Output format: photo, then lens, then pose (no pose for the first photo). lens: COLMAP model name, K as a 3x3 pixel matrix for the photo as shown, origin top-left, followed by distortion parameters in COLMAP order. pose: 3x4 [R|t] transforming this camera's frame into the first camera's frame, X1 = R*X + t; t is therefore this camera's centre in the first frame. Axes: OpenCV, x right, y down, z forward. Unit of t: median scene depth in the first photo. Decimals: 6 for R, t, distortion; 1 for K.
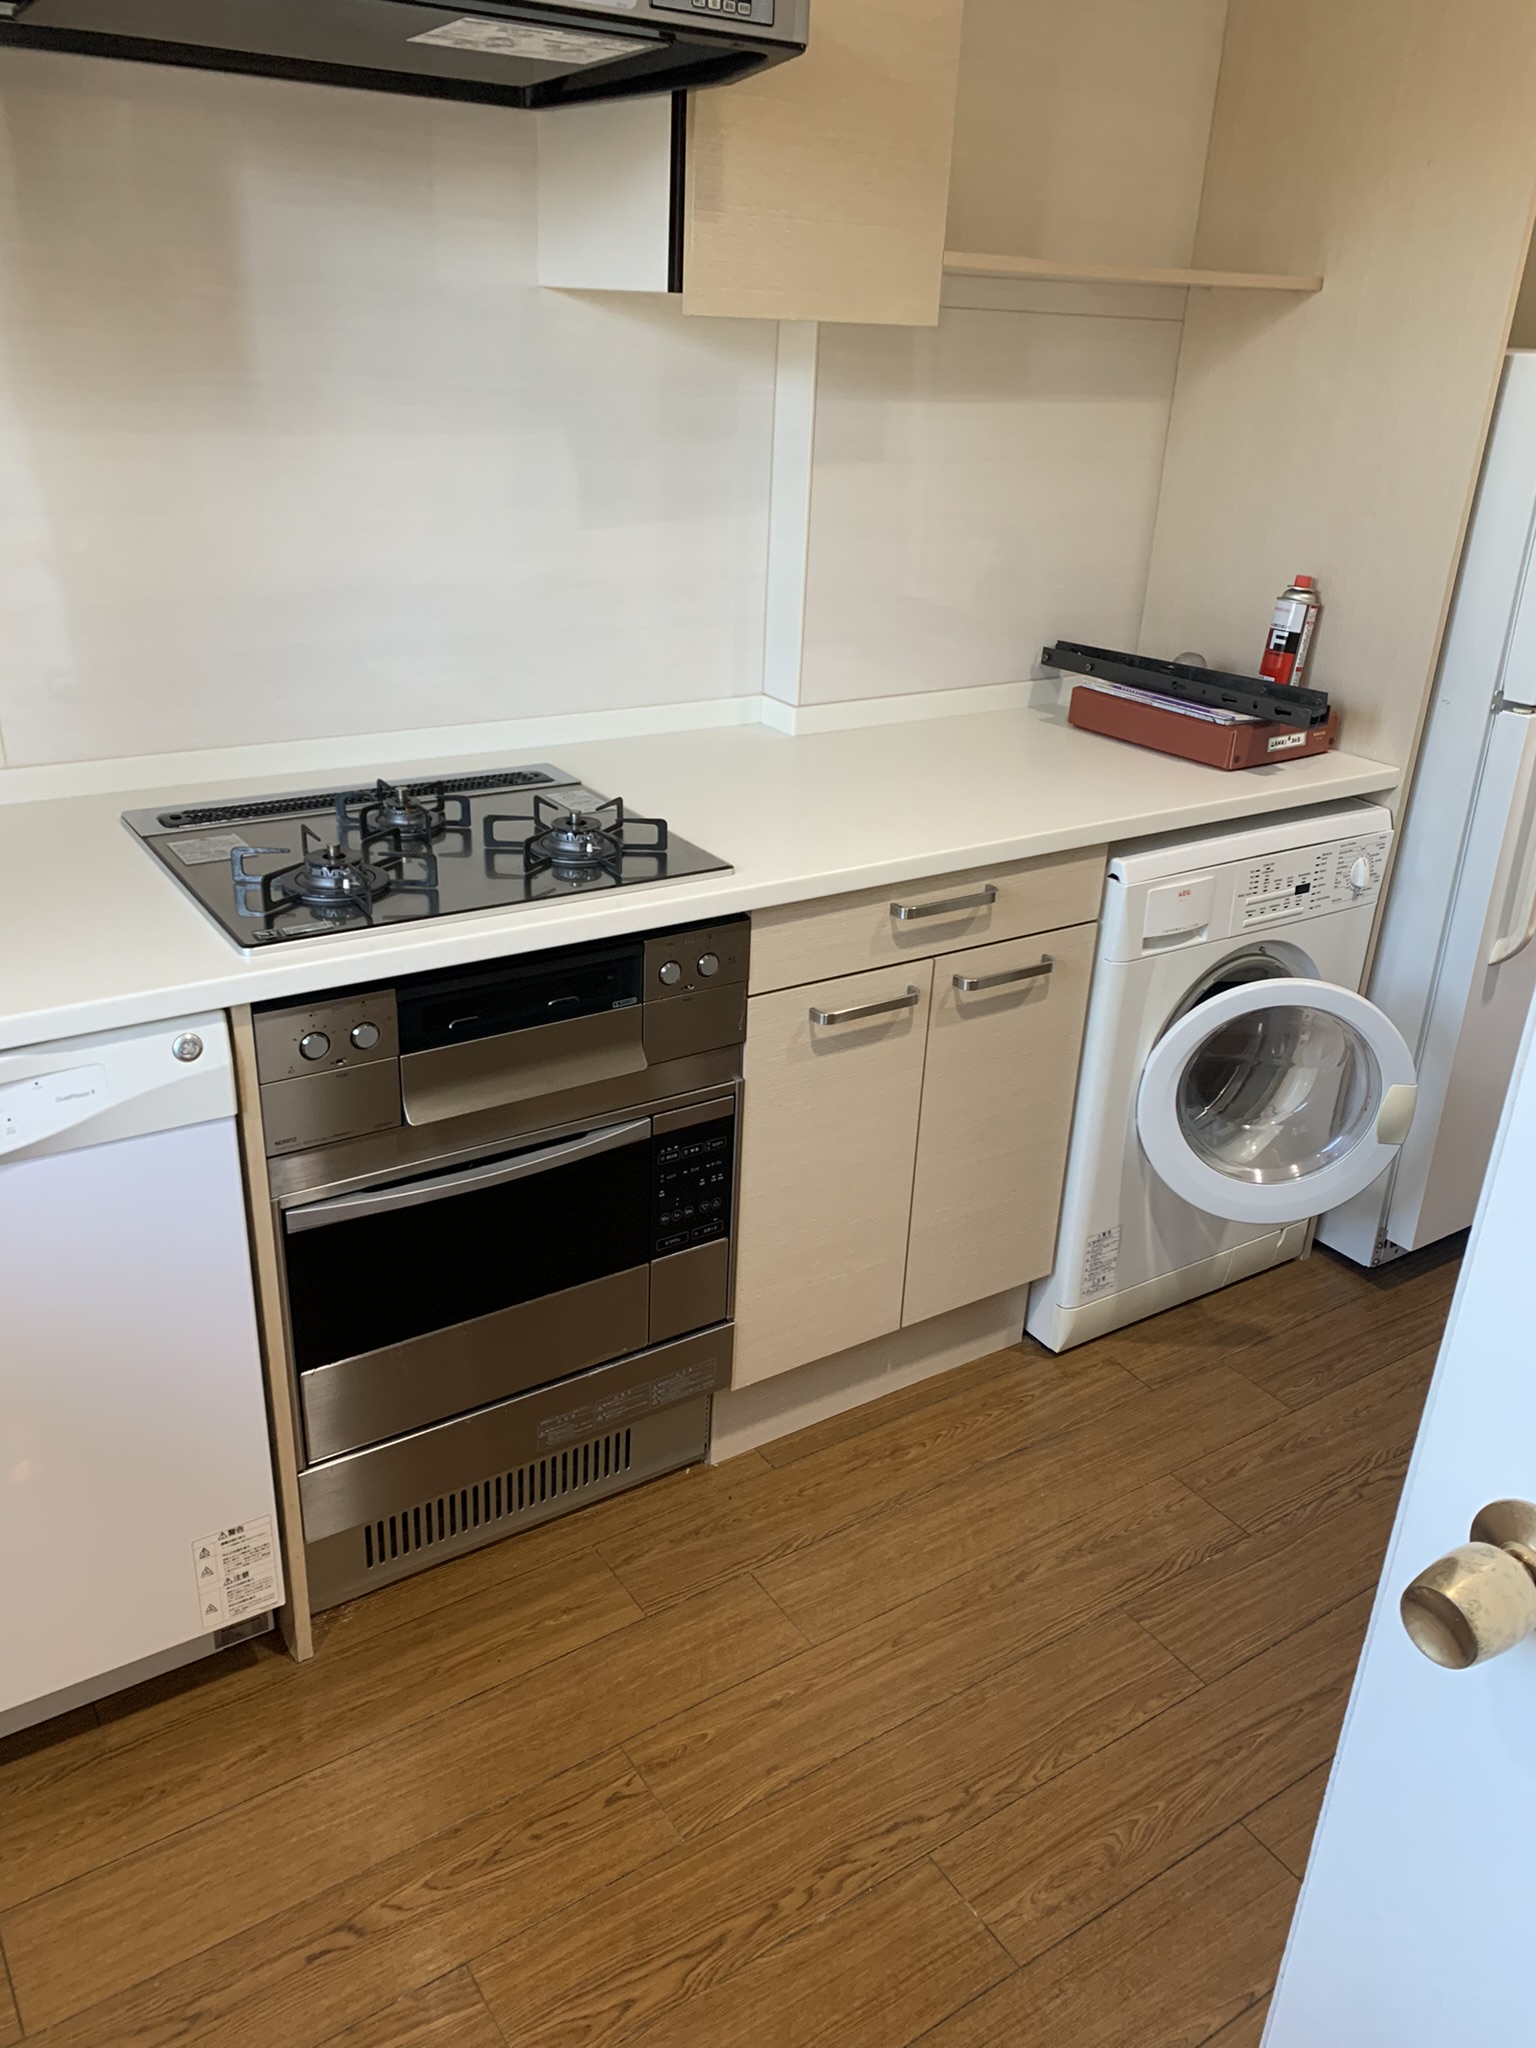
lens RADIAL K [[1547.8, 0, 773.6], [0, 1547.8, 1024.8], [0, 0, 1]] dist [0.026169, -0.022975]
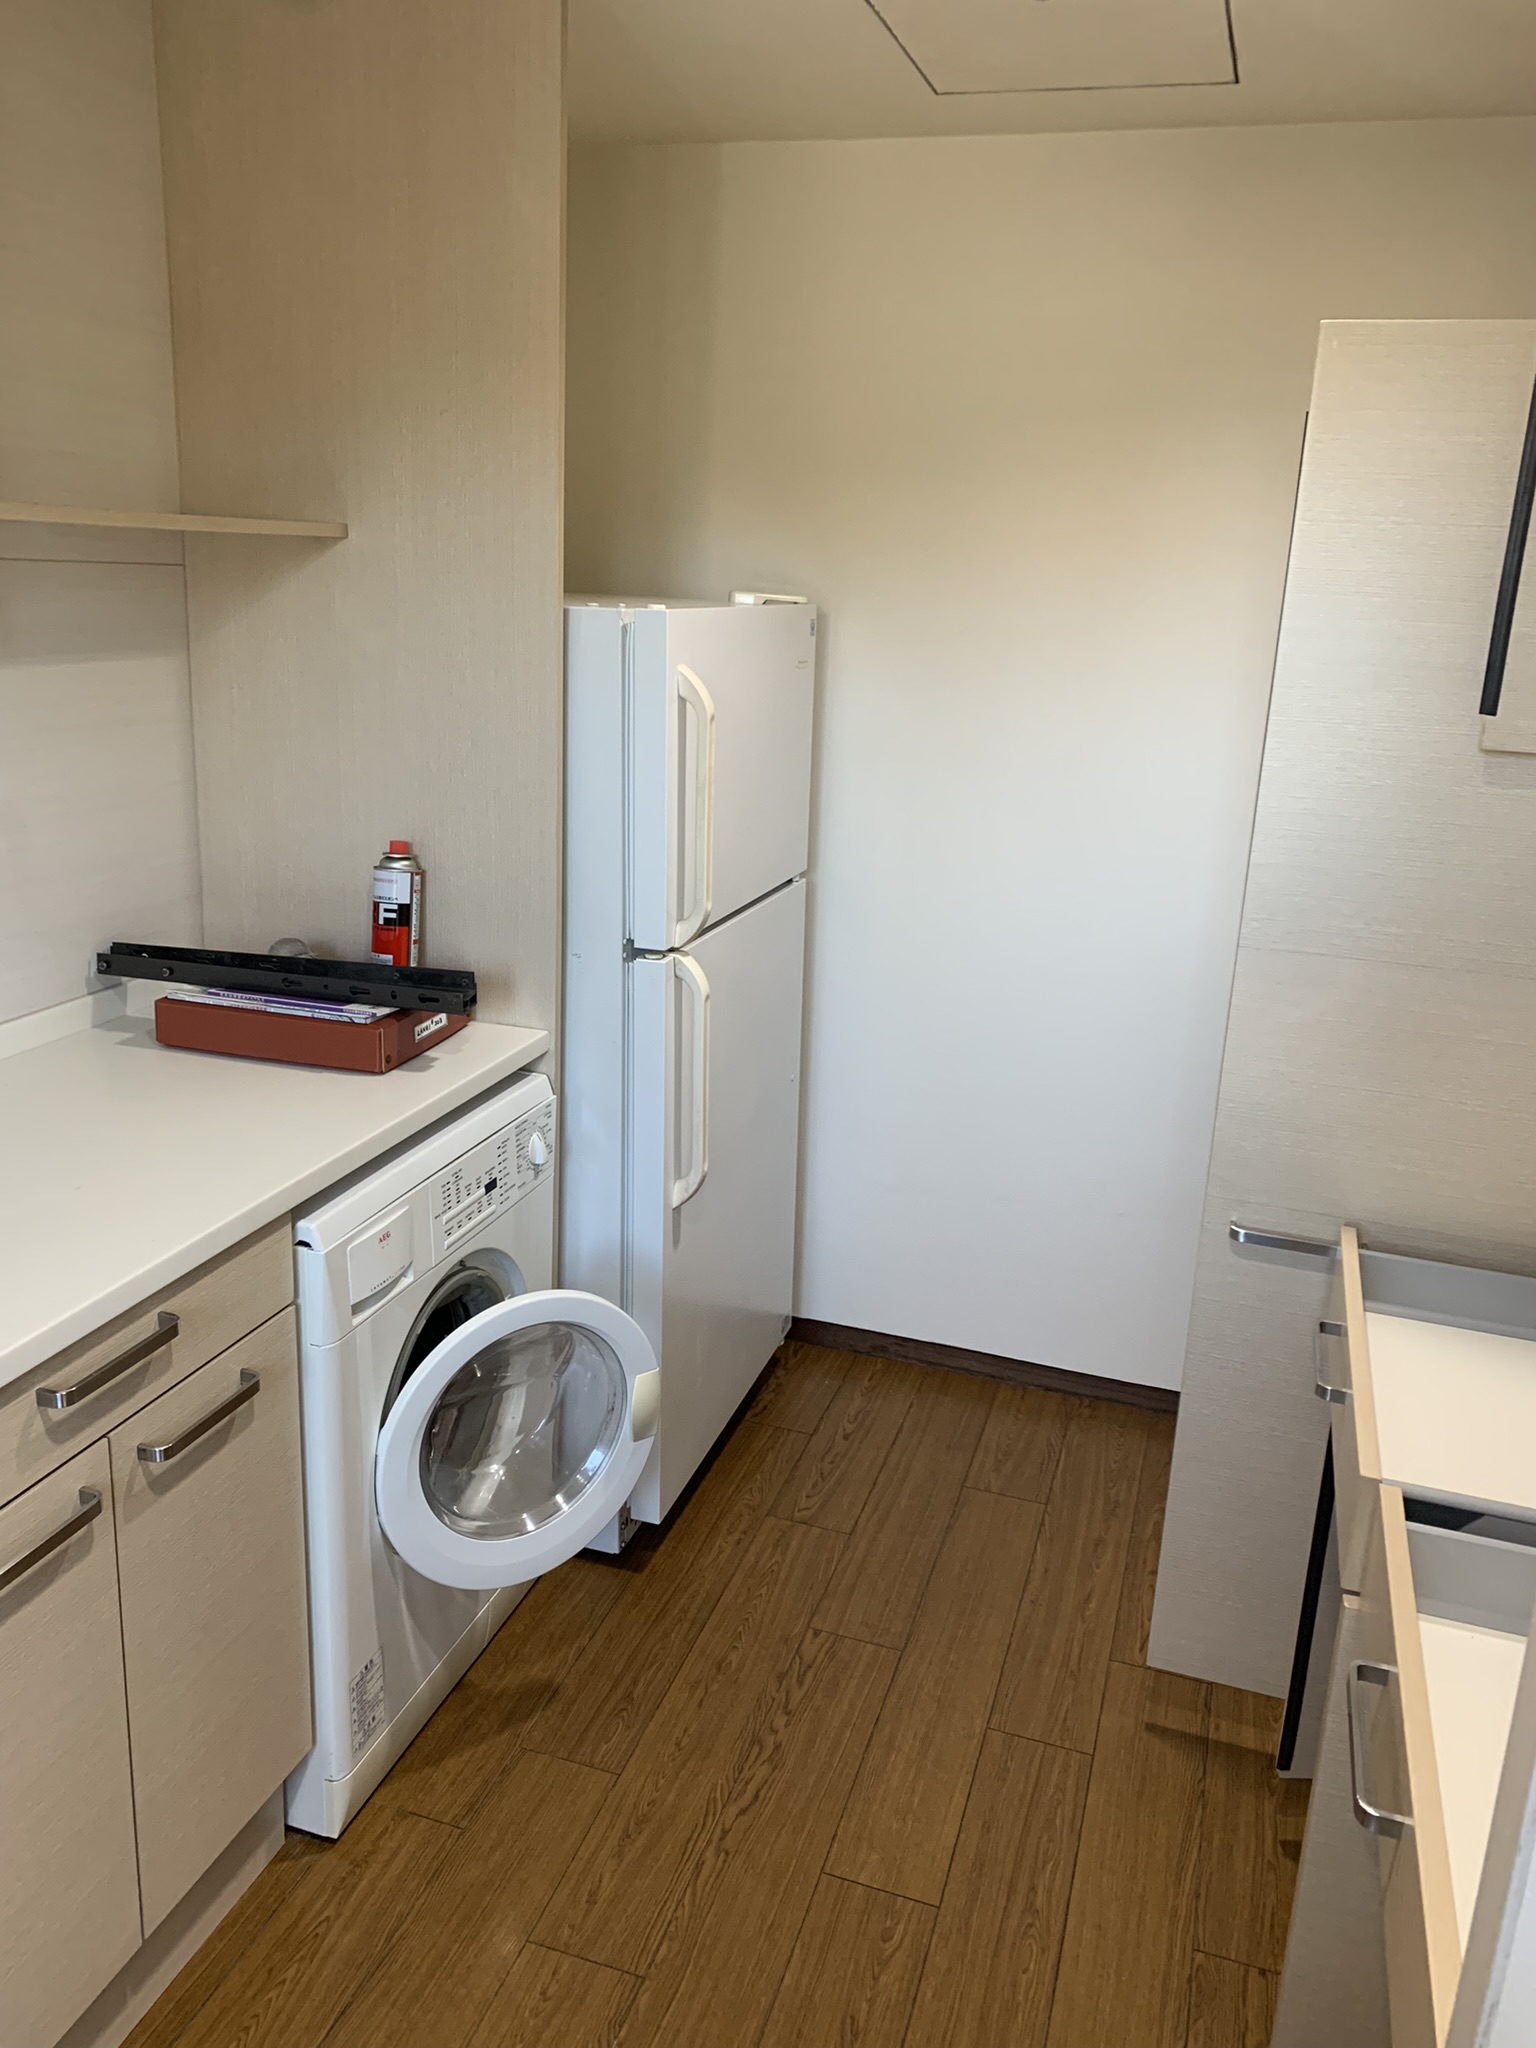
lens RADIAL K [[1547.8, 0, 748.6], [0, 1547.8, 992.2], [0, 0, 1]] dist [0.026169, -0.022975]
pose [[0.788244, -0.172851, 0.590588, -0.043061], [0.250968, 0.966594, -0.052061, -0.109030], [-0.561860, 0.189255, 0.805292, 0.185706]]
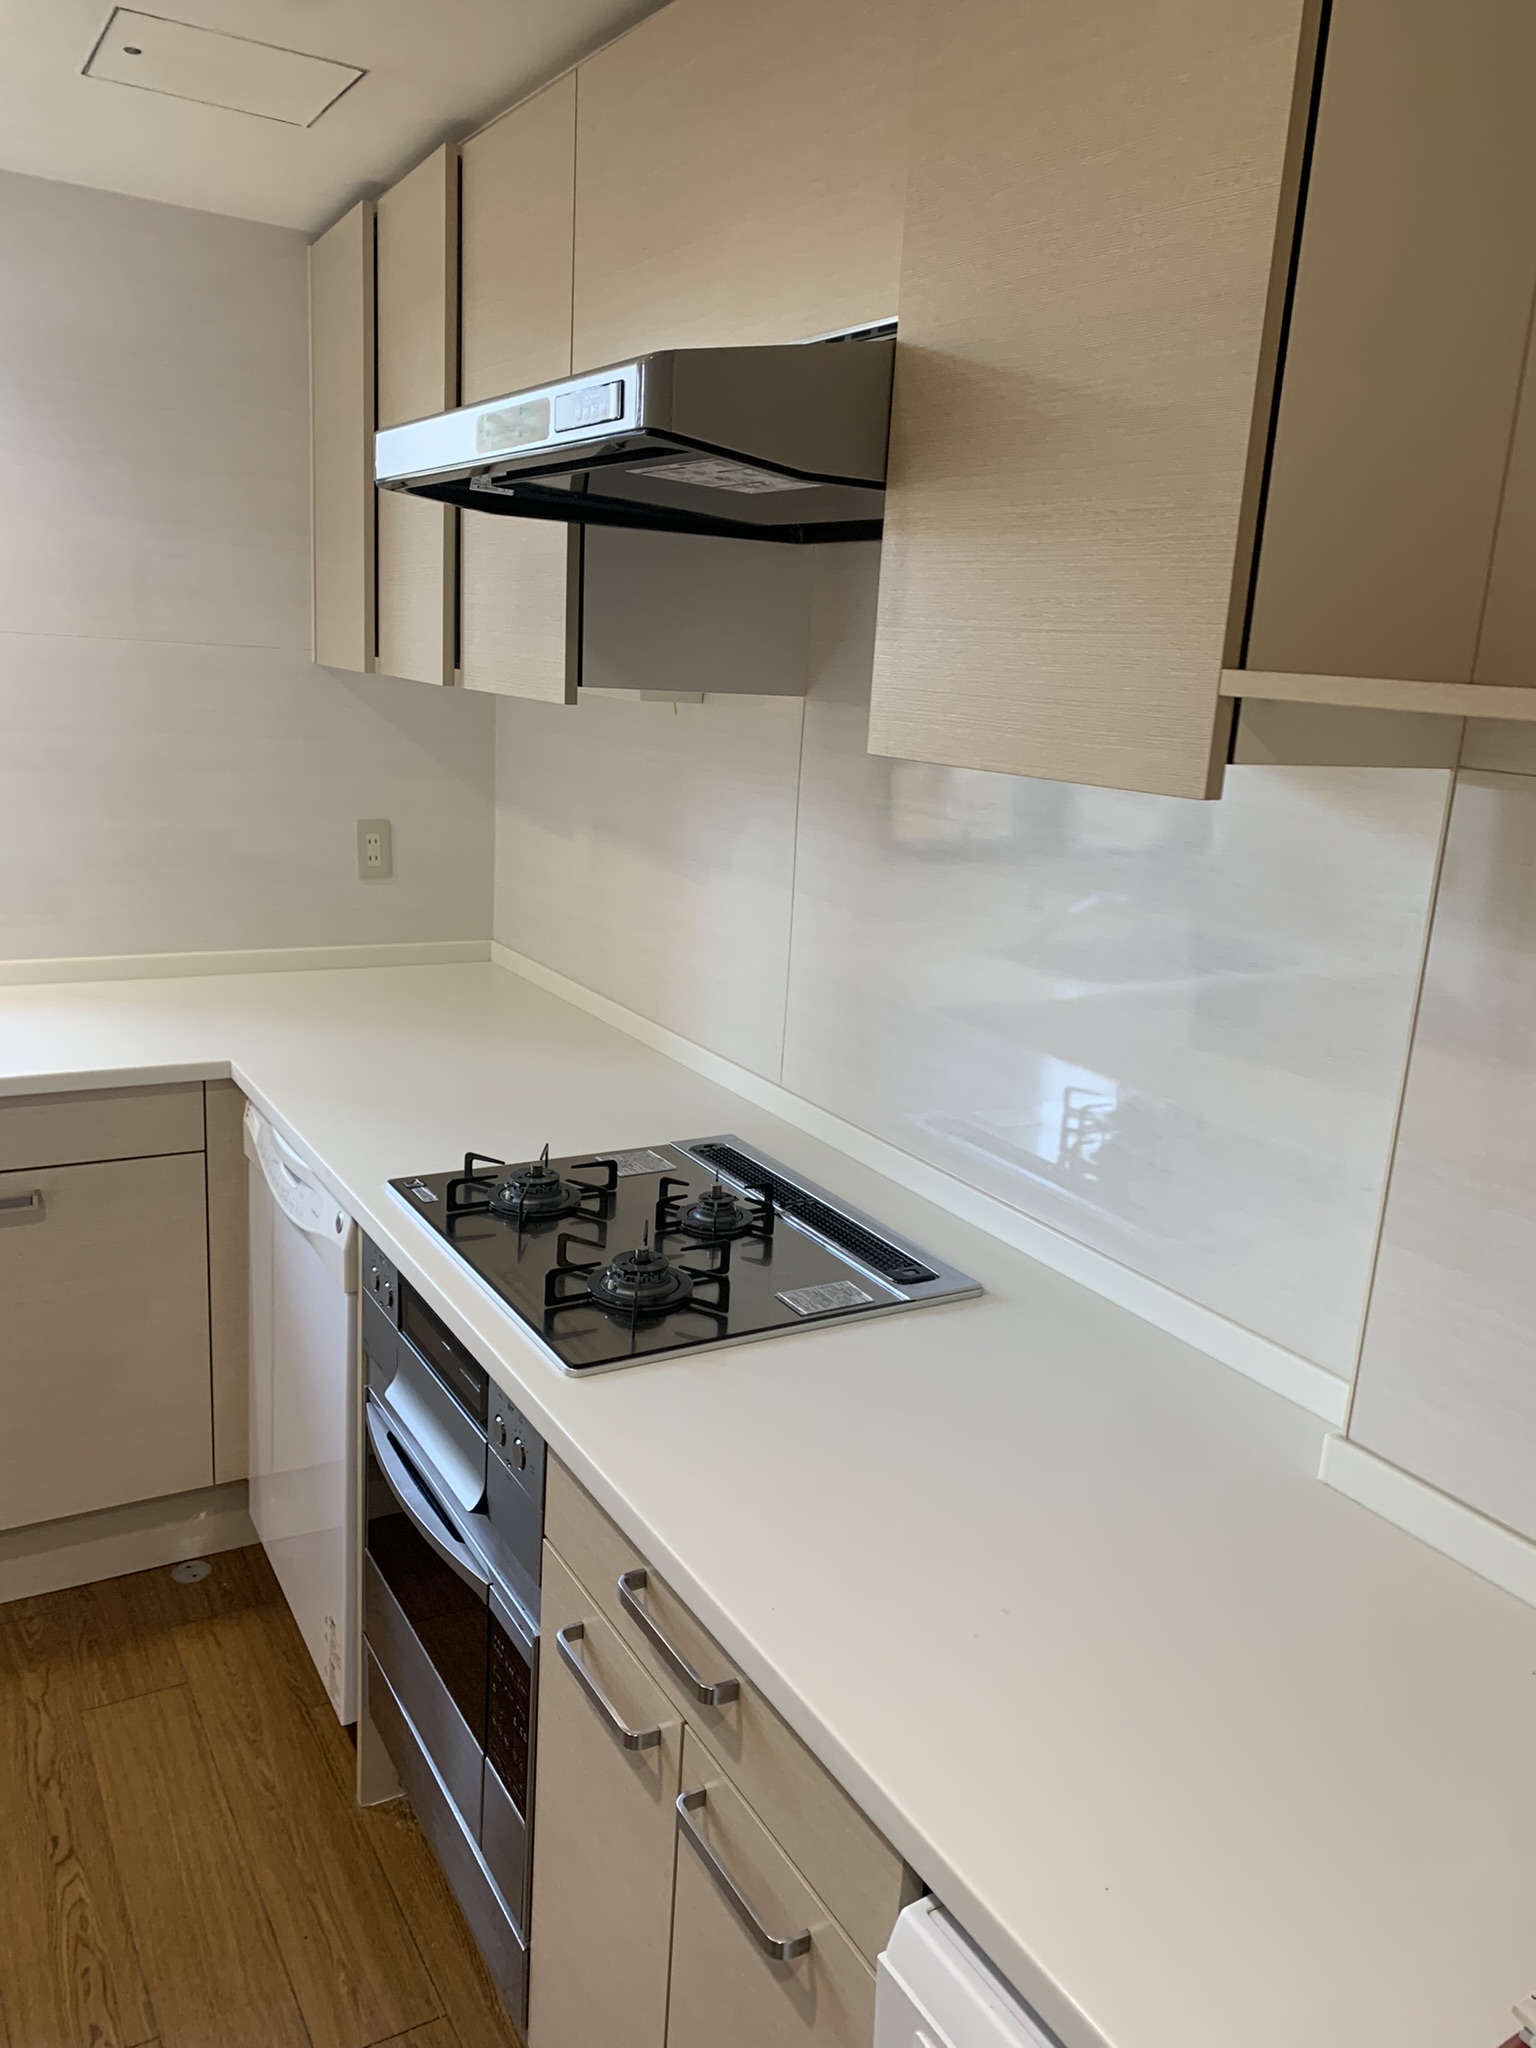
lens RADIAL K [[1547.8, 0, 774.0], [0, 1547.8, 1028.1], [0, 0, 1]] dist [0.026169, -0.022975]
pose [[-0.040237, 0.191077, -0.980750, 0.377248], [-0.471163, 0.861939, 0.187260, -0.237161], [0.881128, 0.469628, 0.055347, 0.505904]]
